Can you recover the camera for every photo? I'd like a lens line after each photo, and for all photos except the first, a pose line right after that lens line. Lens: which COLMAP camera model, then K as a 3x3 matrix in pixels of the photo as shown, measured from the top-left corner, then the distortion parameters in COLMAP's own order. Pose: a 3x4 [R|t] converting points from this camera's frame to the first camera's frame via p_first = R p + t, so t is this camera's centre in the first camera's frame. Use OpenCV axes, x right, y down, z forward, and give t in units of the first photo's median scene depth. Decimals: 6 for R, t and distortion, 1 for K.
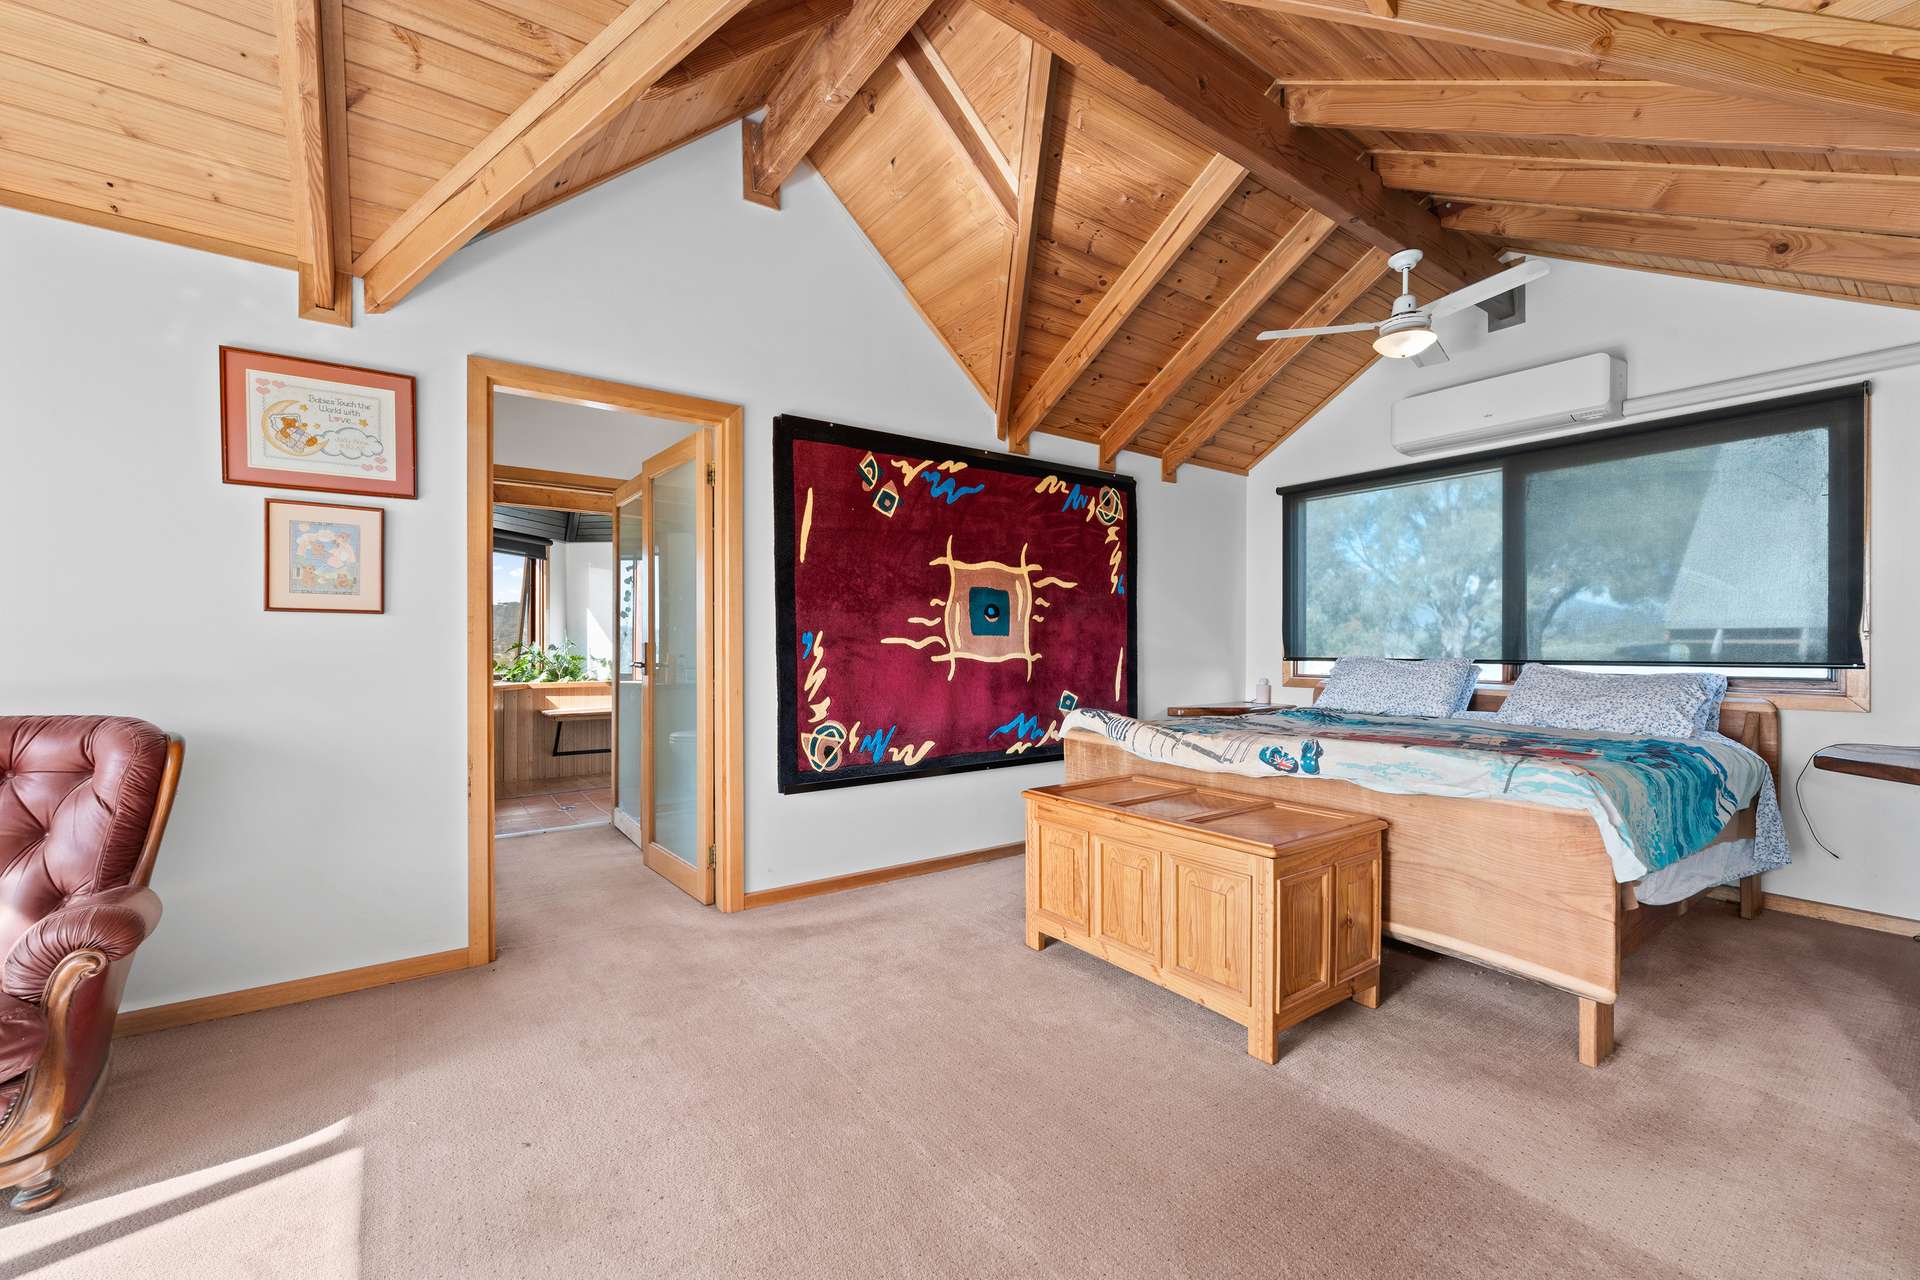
lens RADIAL K [[787.6, 0, 968.5], [0, 787.6, 640.7], [0, 0, 1]] dist [0.000396, -0.000033]
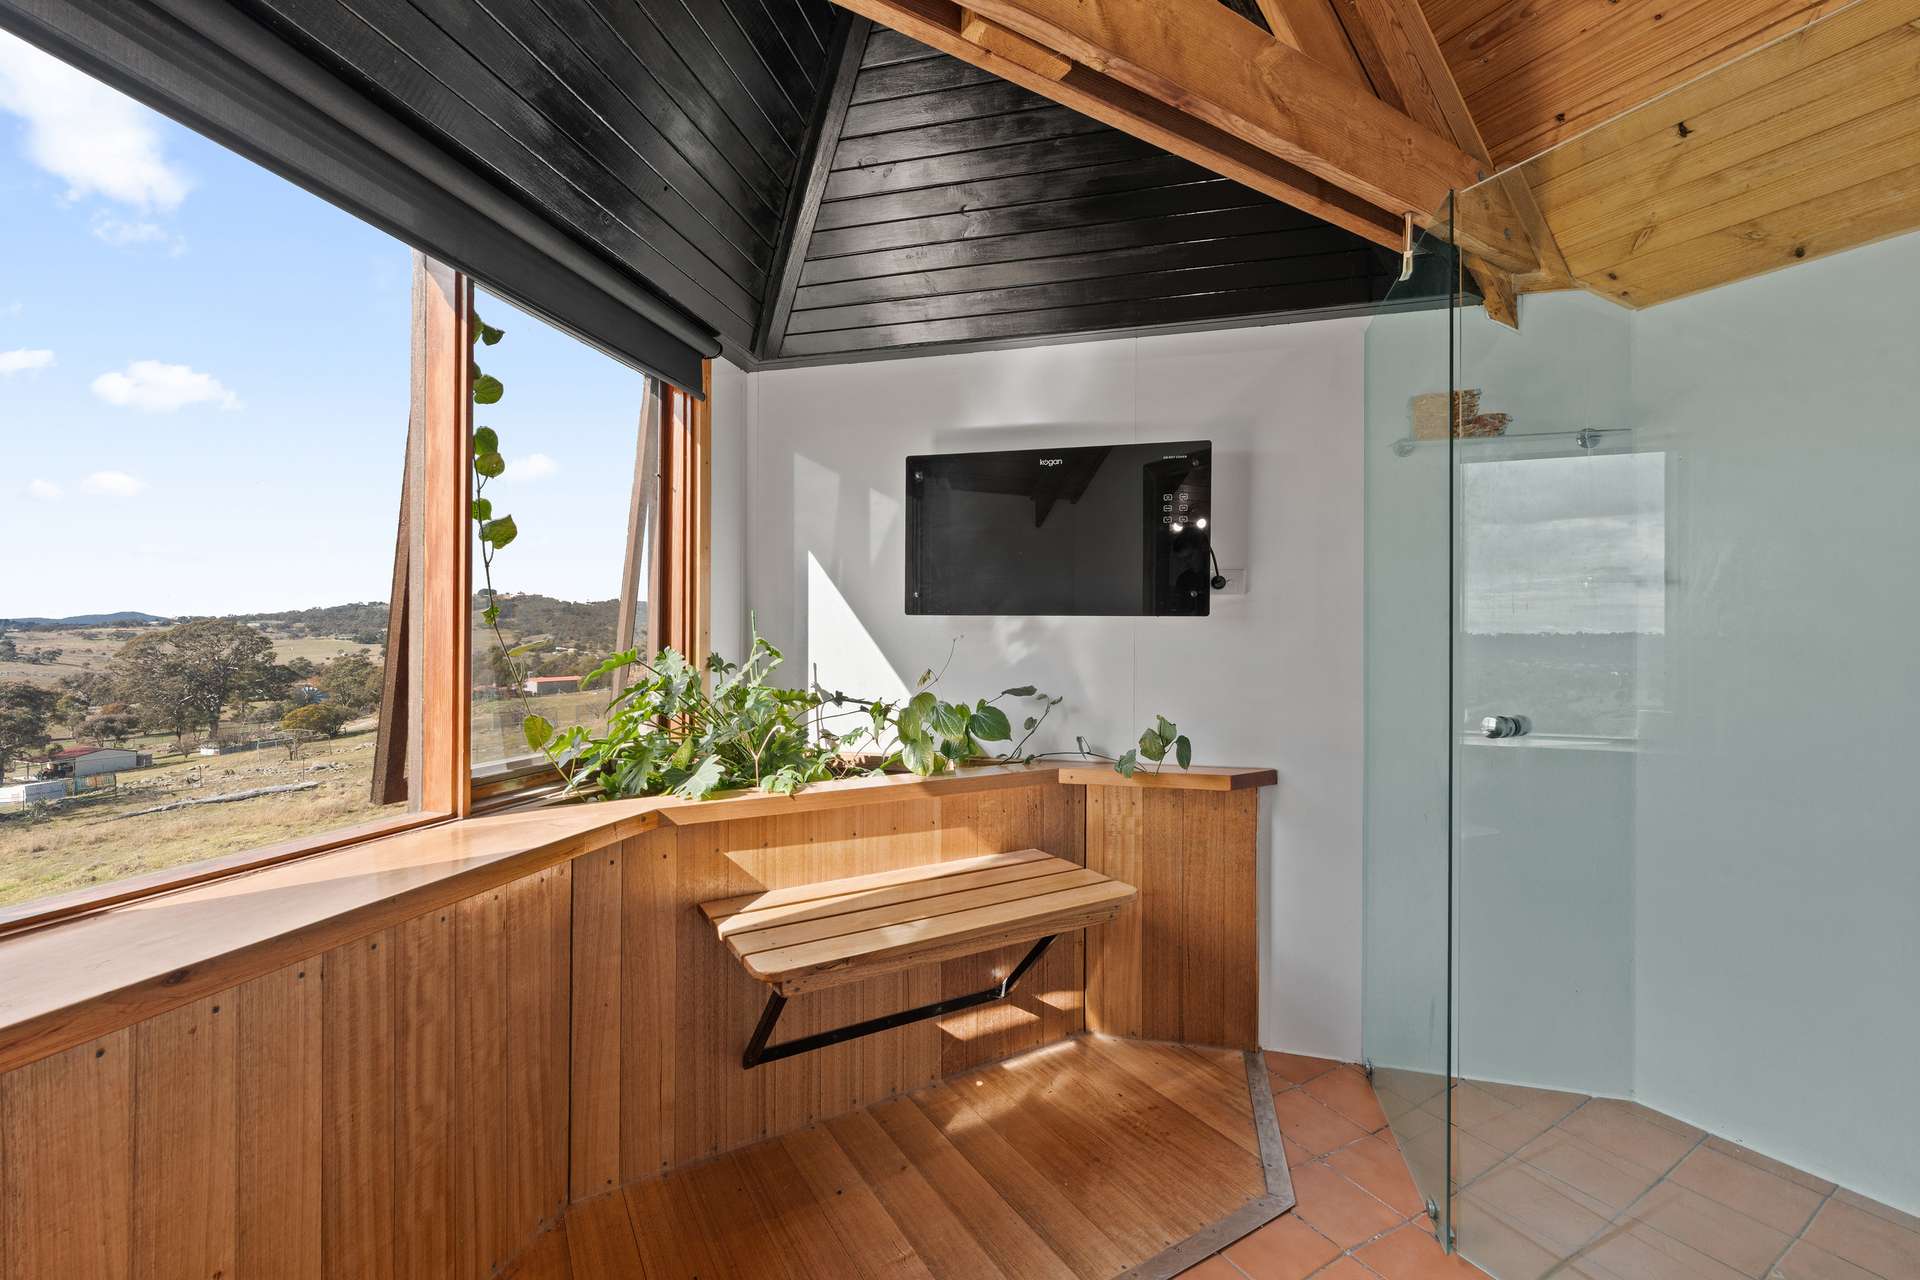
lens RADIAL K [[787.6, 0, 954.8], [0, 787.6, 639.5], [0, 0, 1]] dist [0.000396, -0.000033]
pose [[0.994341, 0.002460, -0.106211, -0.415021], [-0.002867, 0.999989, -0.003676, -0.001309], [0.106201, 0.003959, 0.994337, 0.716861]]
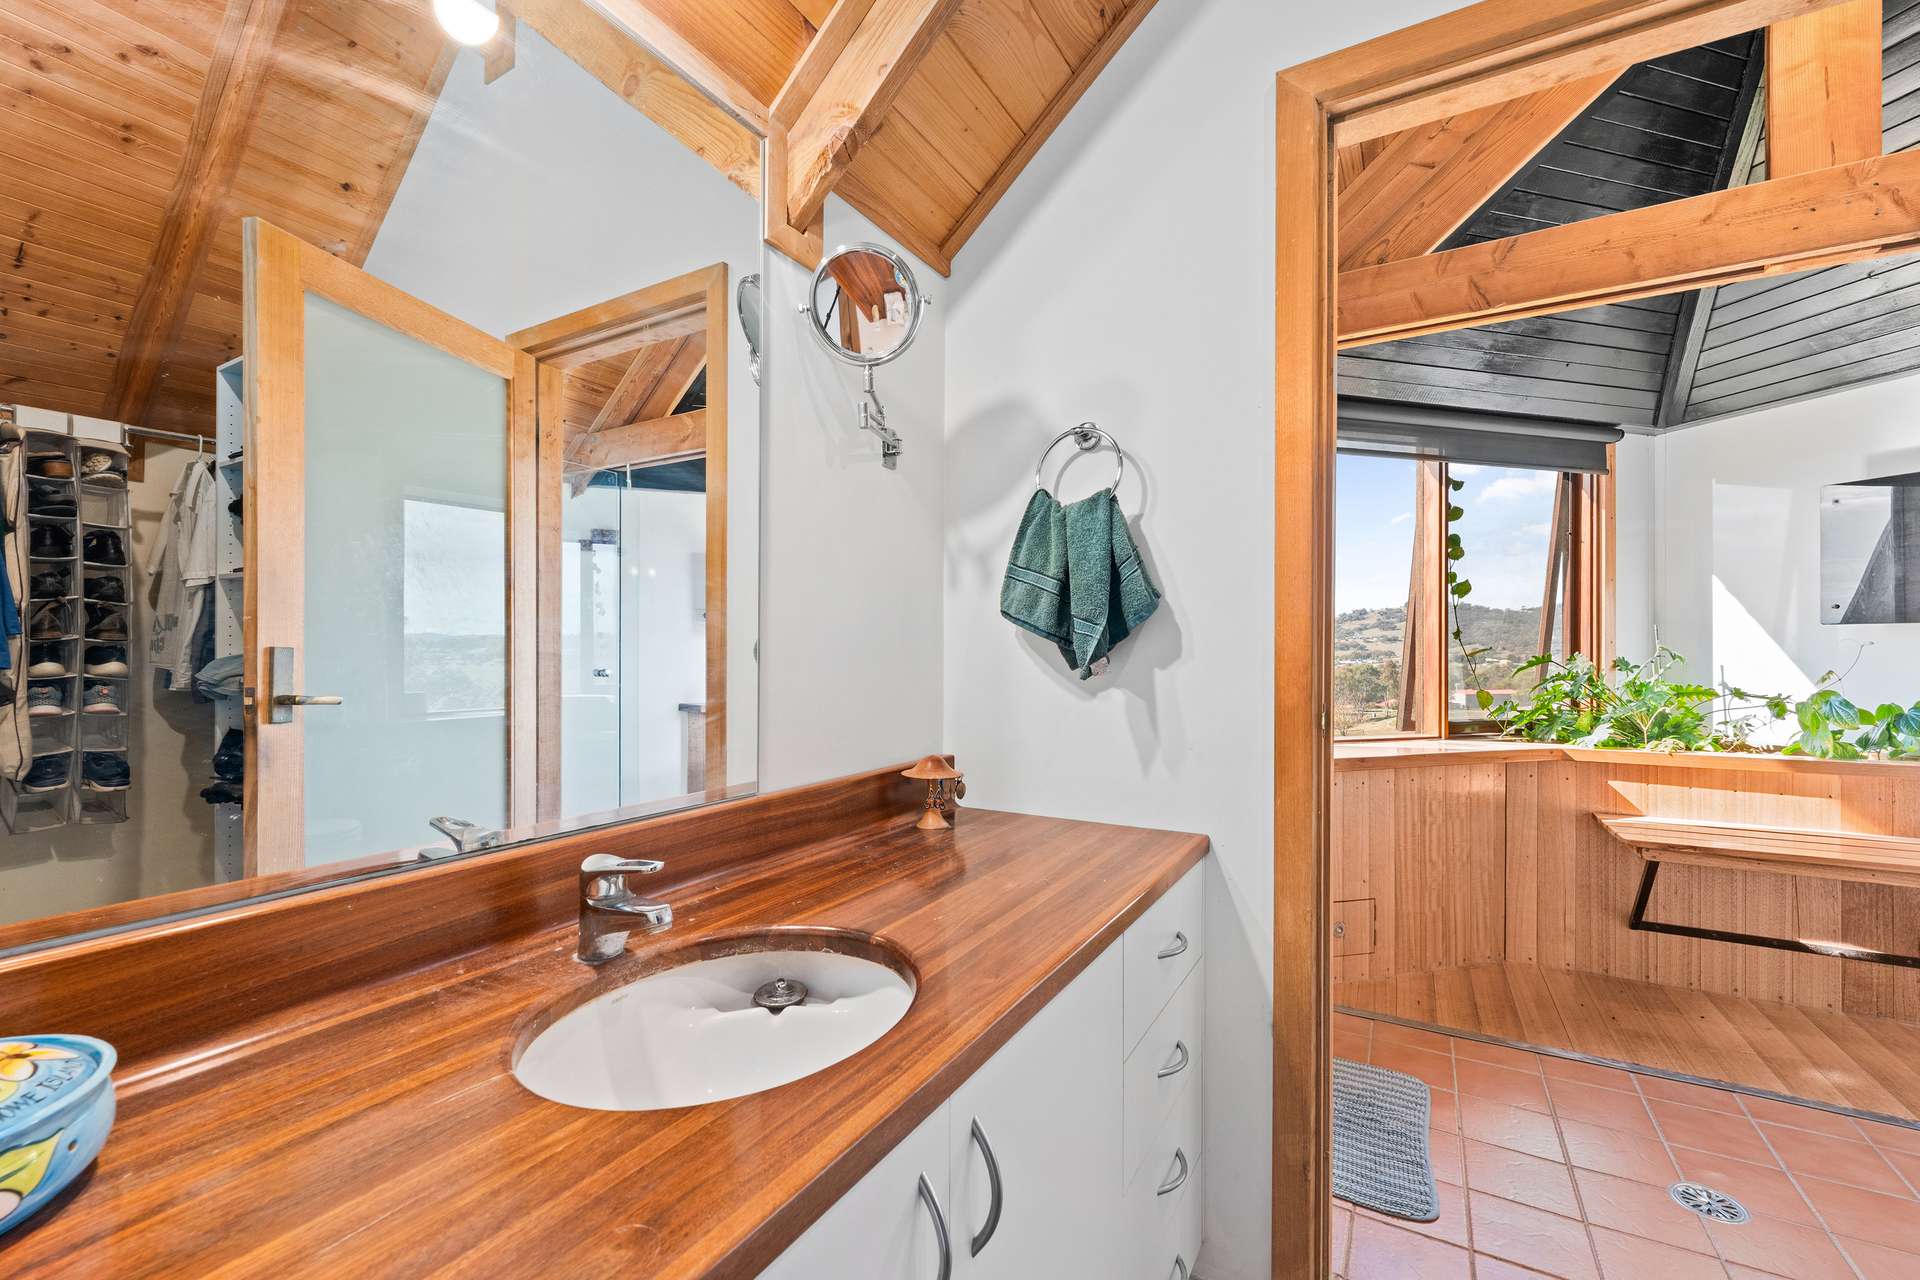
lens RADIAL K [[787.6, 0, 967.8], [0, 787.6, 647.9], [0, 0, 1]] dist [0.000396, -0.000033]
pose [[0.401981, -0.002044, -0.915646, -0.279214], [-0.002546, 0.999991, -0.003350, 0.000872], [0.915645, 0.003678, 0.401972, 0.499227]]
